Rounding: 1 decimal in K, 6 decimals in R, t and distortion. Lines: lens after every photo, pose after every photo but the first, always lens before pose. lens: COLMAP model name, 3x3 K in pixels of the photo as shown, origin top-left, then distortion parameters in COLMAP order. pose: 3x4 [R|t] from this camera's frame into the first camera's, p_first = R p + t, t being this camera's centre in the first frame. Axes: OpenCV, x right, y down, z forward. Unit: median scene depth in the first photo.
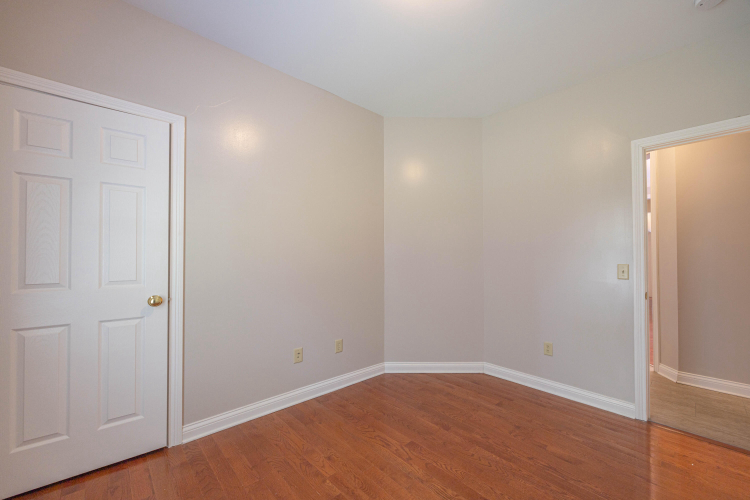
lens RADIAL K [[287.6, 0, 373.3], [0, 287.6, 253.0], [0, 0, 1]] dist [-0.000978, -0.000134]
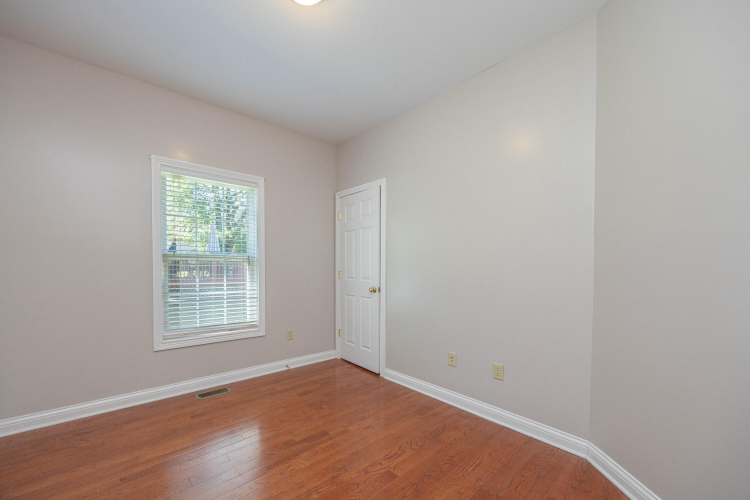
lens RADIAL K [[278.6, 0, 377.6], [0, 278.6, 272.2], [0, 0, 1]] dist [-0.000160, -0.000012]
pose [[0.062697, 0.017599, -0.997877, 0.943028], [0.018002, 0.999662, 0.018761, 0.025740], [0.997870, -0.019140, 0.062359, 0.890747]]
